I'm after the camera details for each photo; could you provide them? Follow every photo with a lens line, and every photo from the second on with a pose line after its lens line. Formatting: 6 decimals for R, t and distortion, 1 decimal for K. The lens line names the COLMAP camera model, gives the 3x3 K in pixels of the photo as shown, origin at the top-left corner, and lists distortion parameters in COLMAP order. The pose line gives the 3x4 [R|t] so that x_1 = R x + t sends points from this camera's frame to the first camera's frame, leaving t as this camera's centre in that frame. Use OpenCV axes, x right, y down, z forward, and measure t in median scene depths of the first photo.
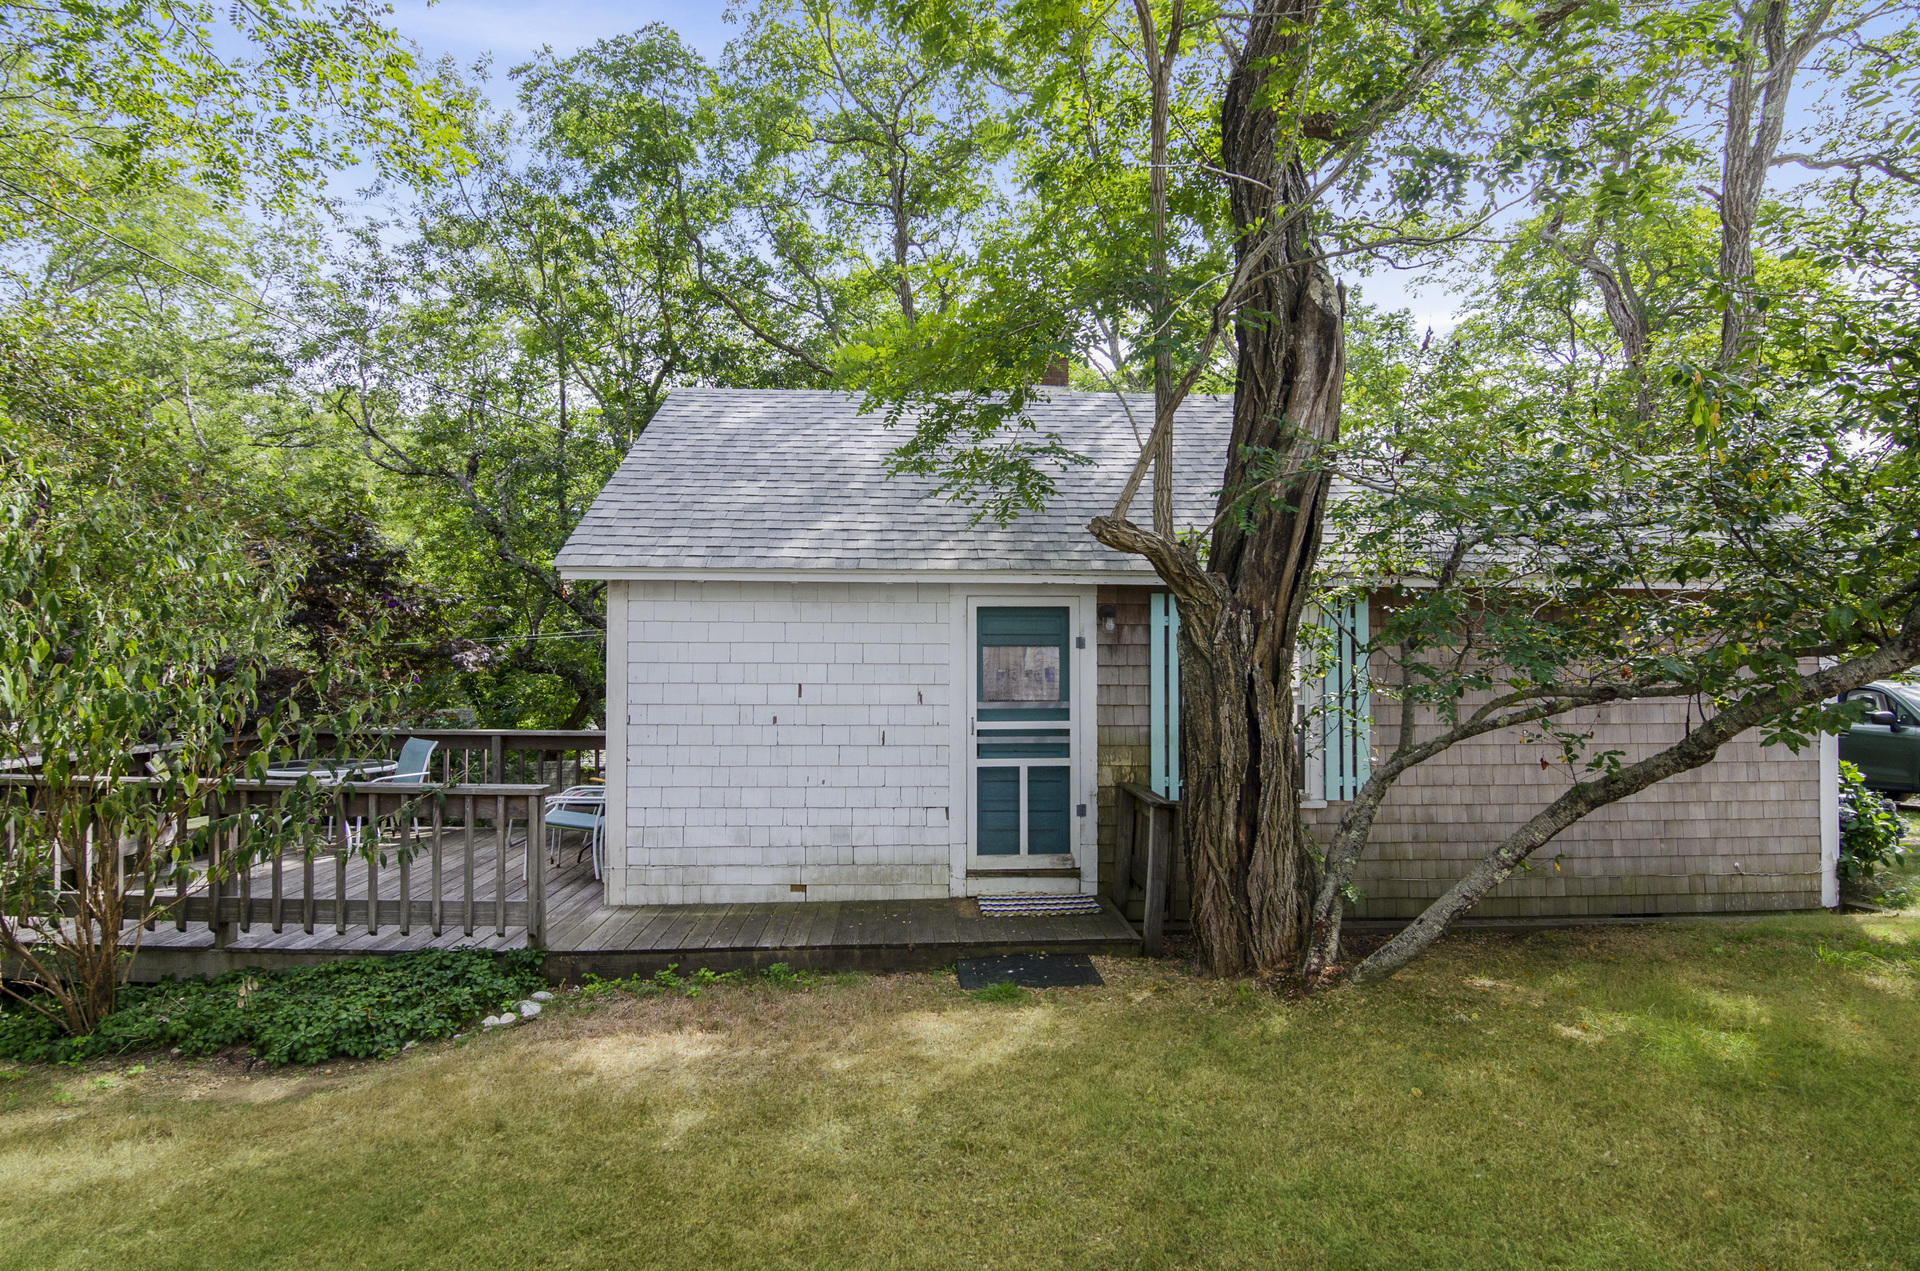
lens RADIAL K [[941.1, 0, 961.8], [0, 941.1, 630.7], [0, 0, 1]] dist [0.017749, -0.012586]
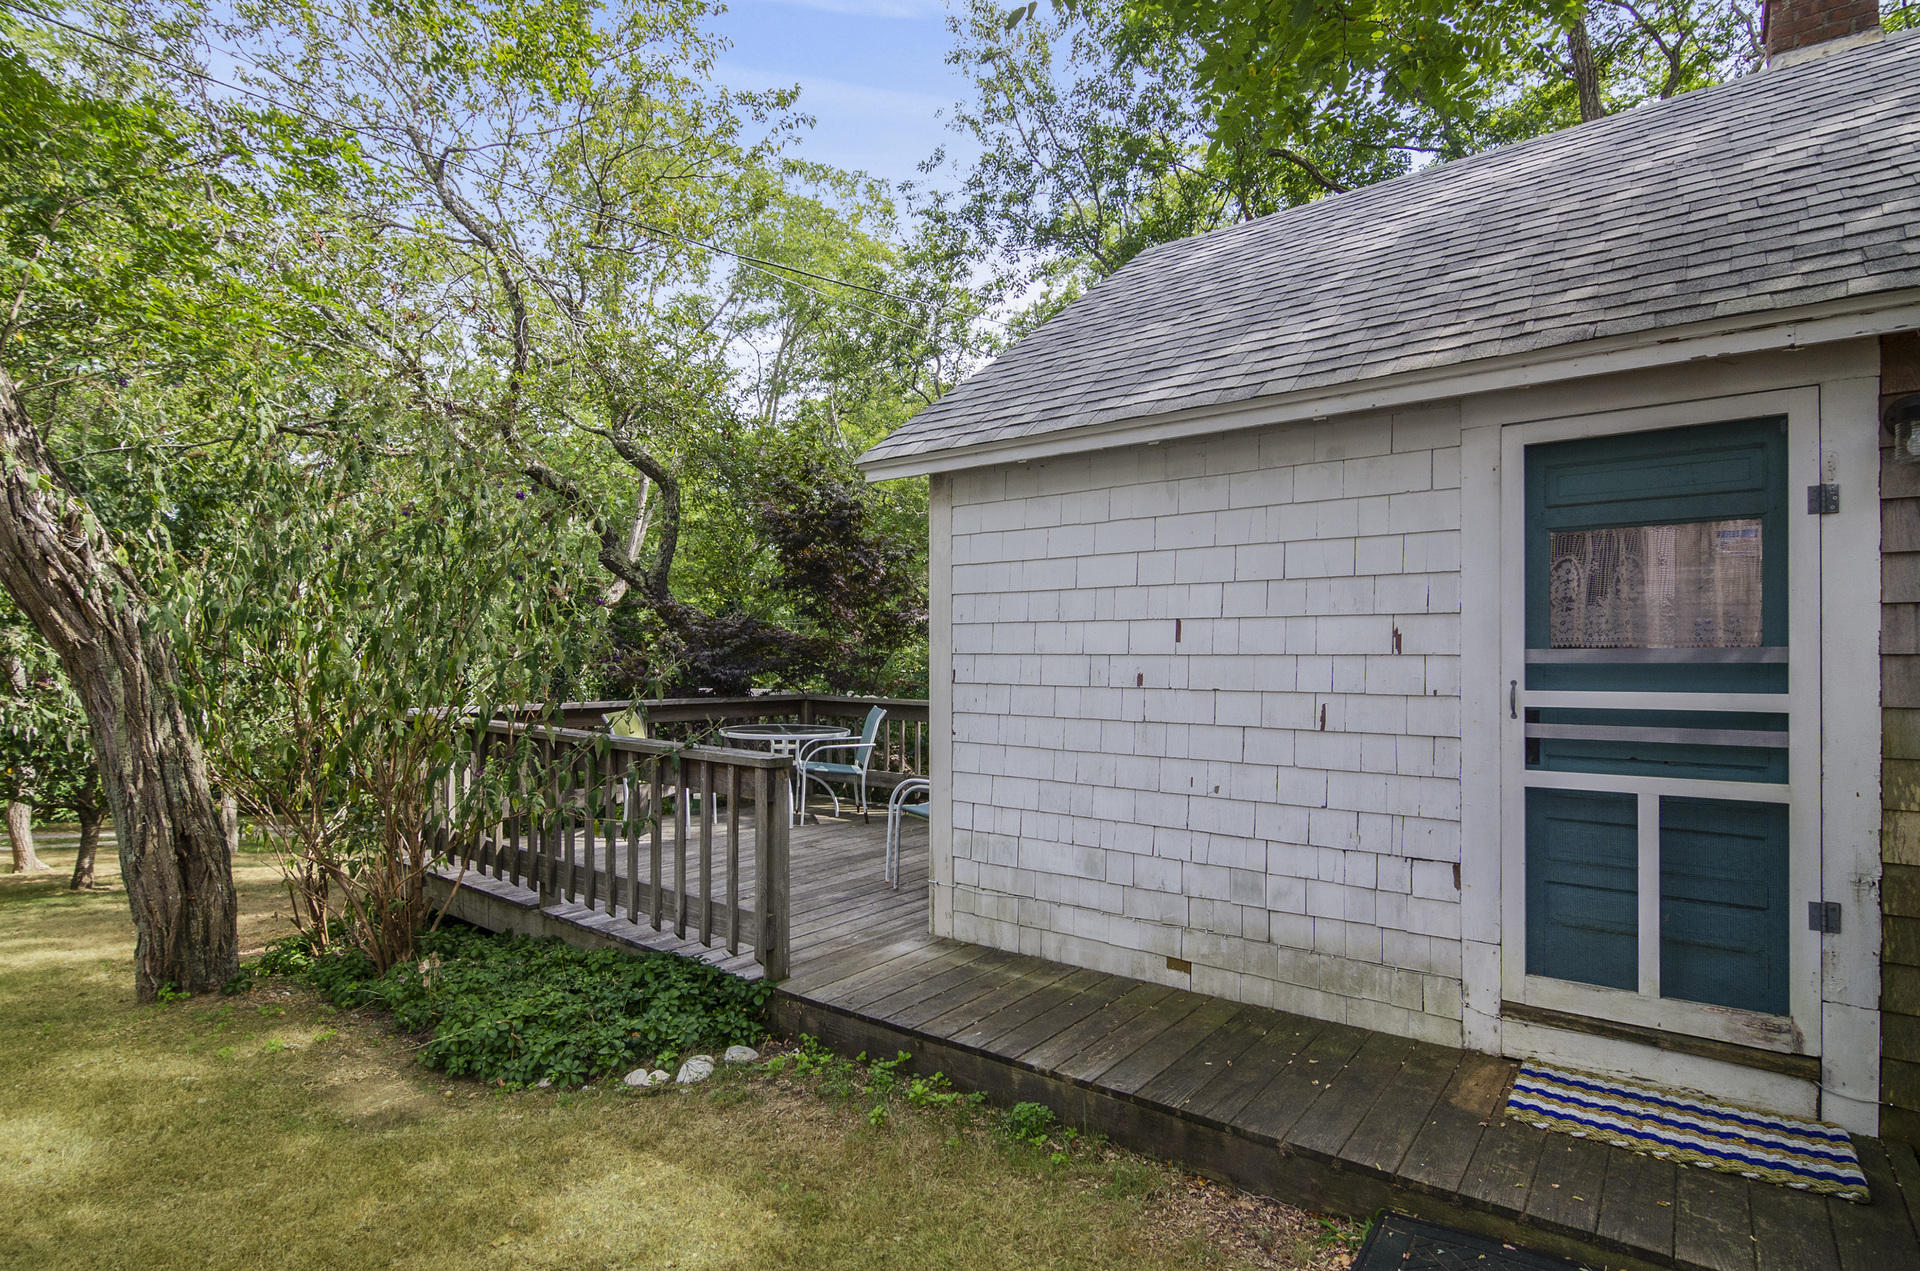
lens RADIAL K [[951.1, 0, 990.5], [0, 951.1, 661.9], [0, 0, 1]] dist [0.021014, -0.012817]
pose [[0.763183, -0.000967, -0.646182, 0.122441], [0.016240, 0.999712, 0.017685, 0.070653], [0.645979, -0.023991, 0.762978, 0.471300]]
